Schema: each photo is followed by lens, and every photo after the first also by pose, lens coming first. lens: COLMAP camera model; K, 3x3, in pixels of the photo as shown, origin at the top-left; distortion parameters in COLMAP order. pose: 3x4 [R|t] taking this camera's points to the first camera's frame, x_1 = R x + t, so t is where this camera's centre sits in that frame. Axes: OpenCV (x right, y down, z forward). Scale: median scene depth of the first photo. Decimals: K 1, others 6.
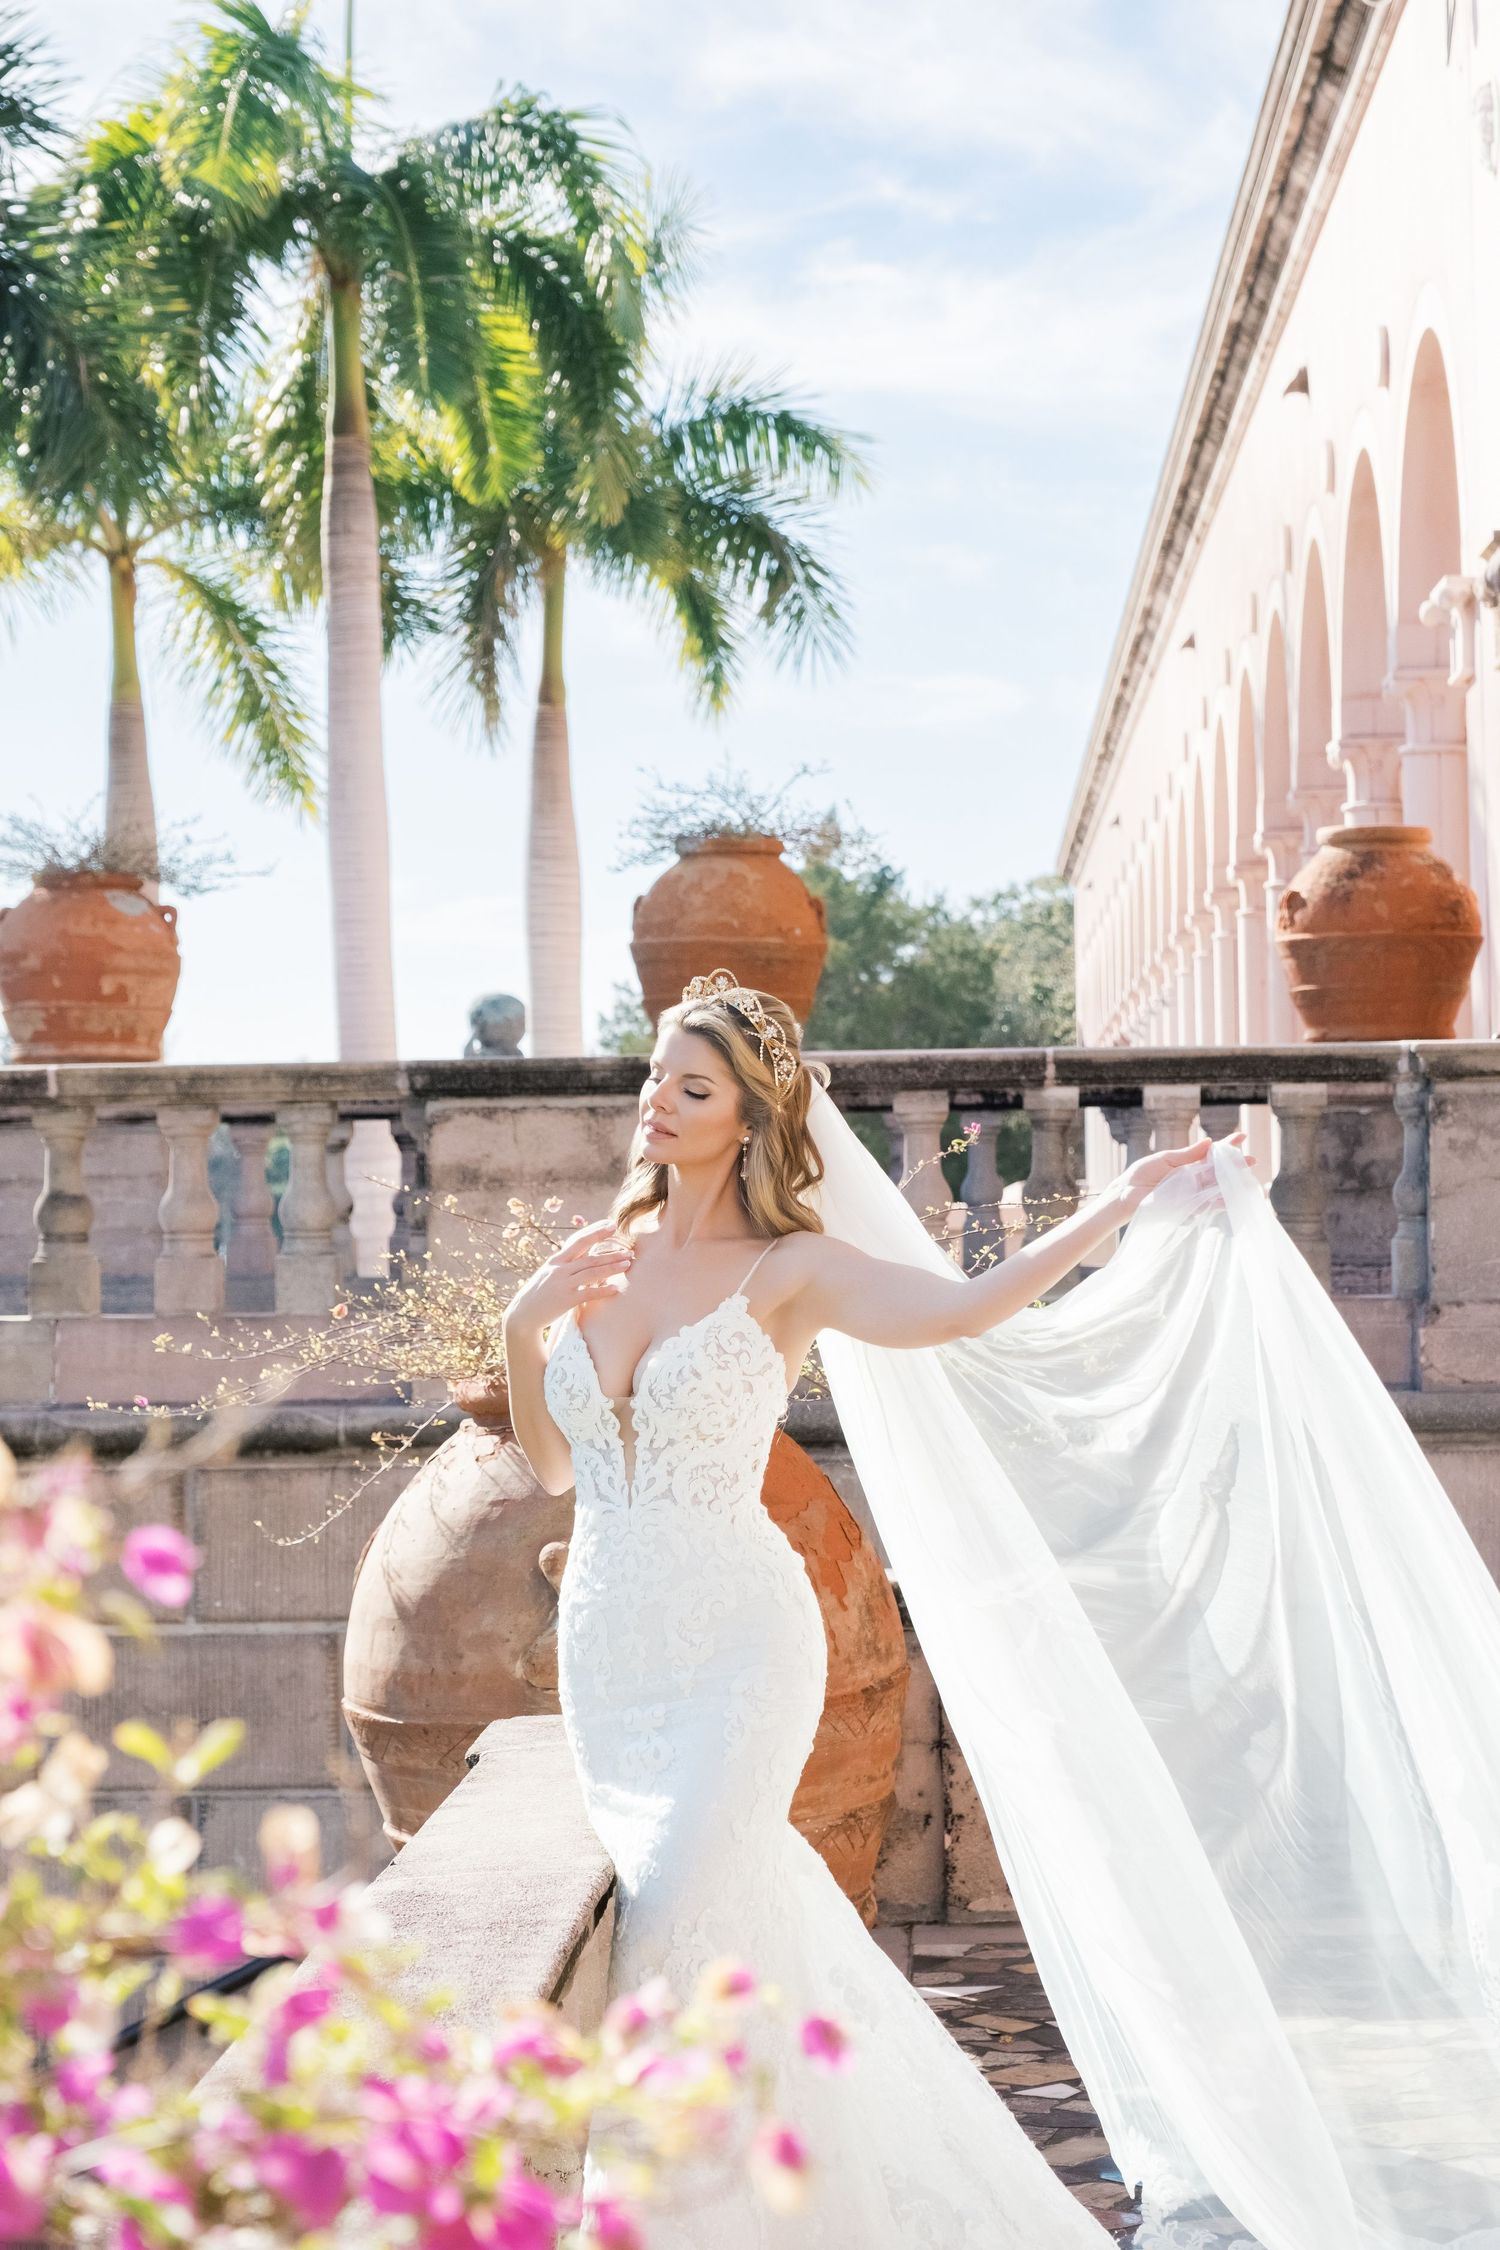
lens RADIAL K [[4363.7, 0, 762.0], [0, 4363.7, 1128.6], [0, 0, 1]] dist [0.112585, 0.000000]
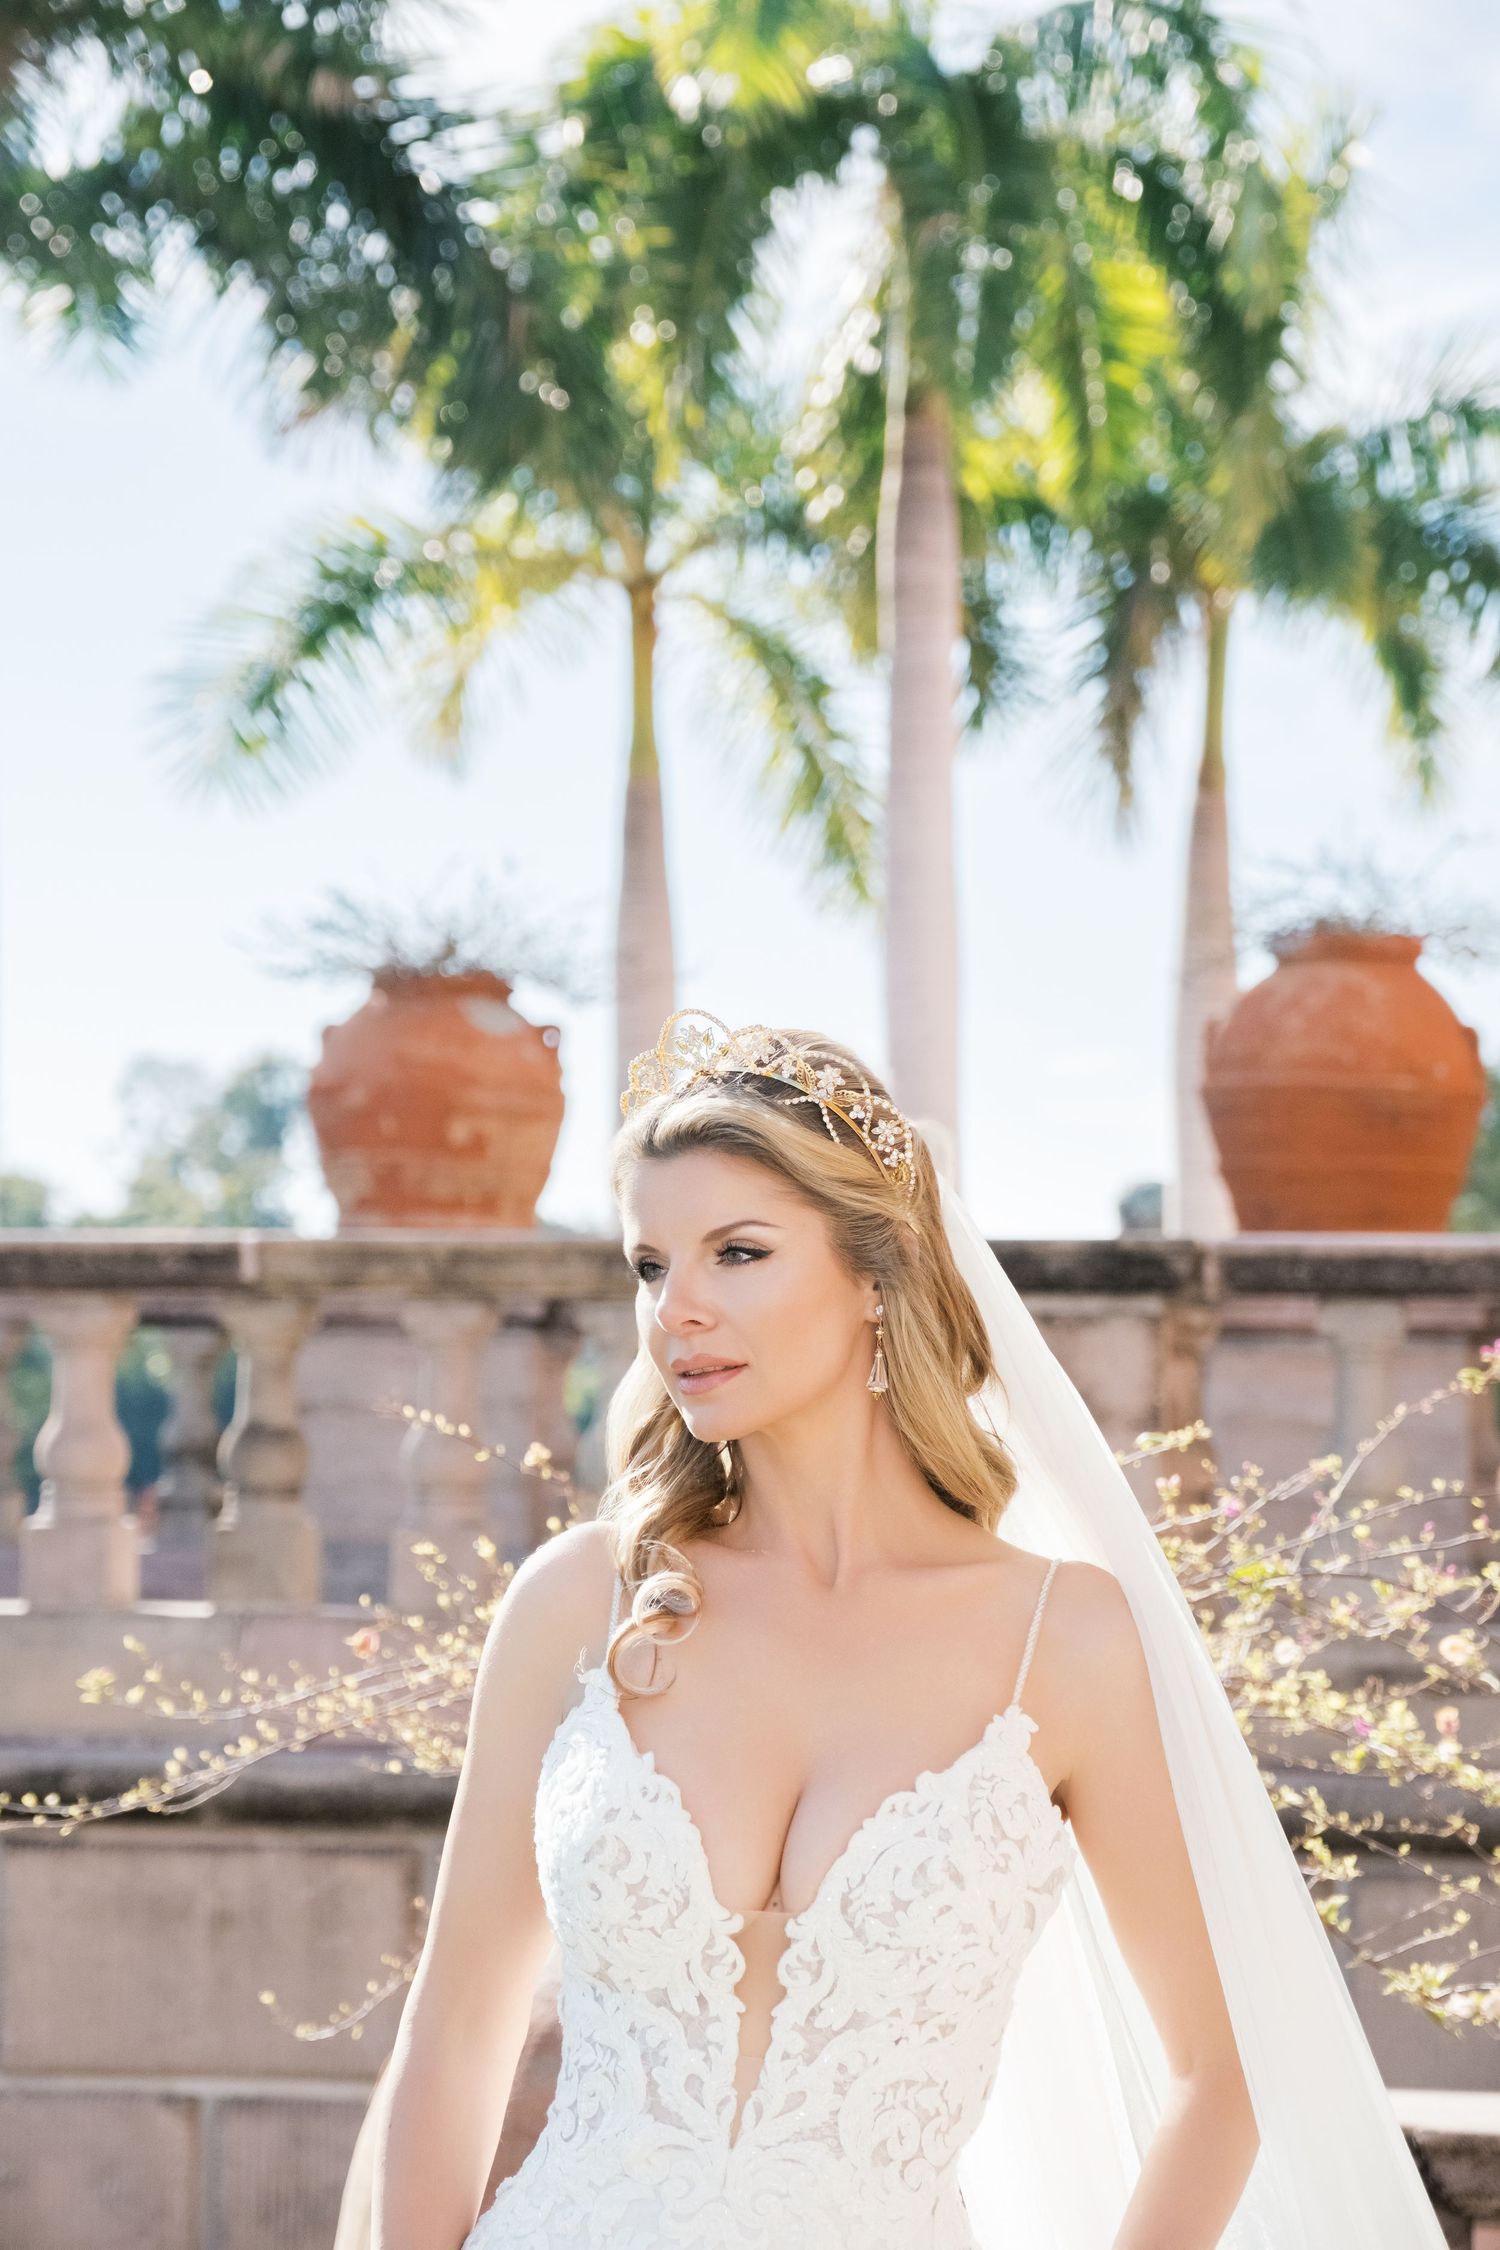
lens RADIAL K [[5393.9, 0, 798.5], [0, 5393.9, 1210.9], [0, 0, 1]] dist [0.136690, 0.000000]
pose [[0.990319, 0.020063, -0.137353, 0.025665], [-0.023646, 0.999420, -0.024506, 0.000297], [0.136782, 0.027516, 0.990219, 0.141789]]
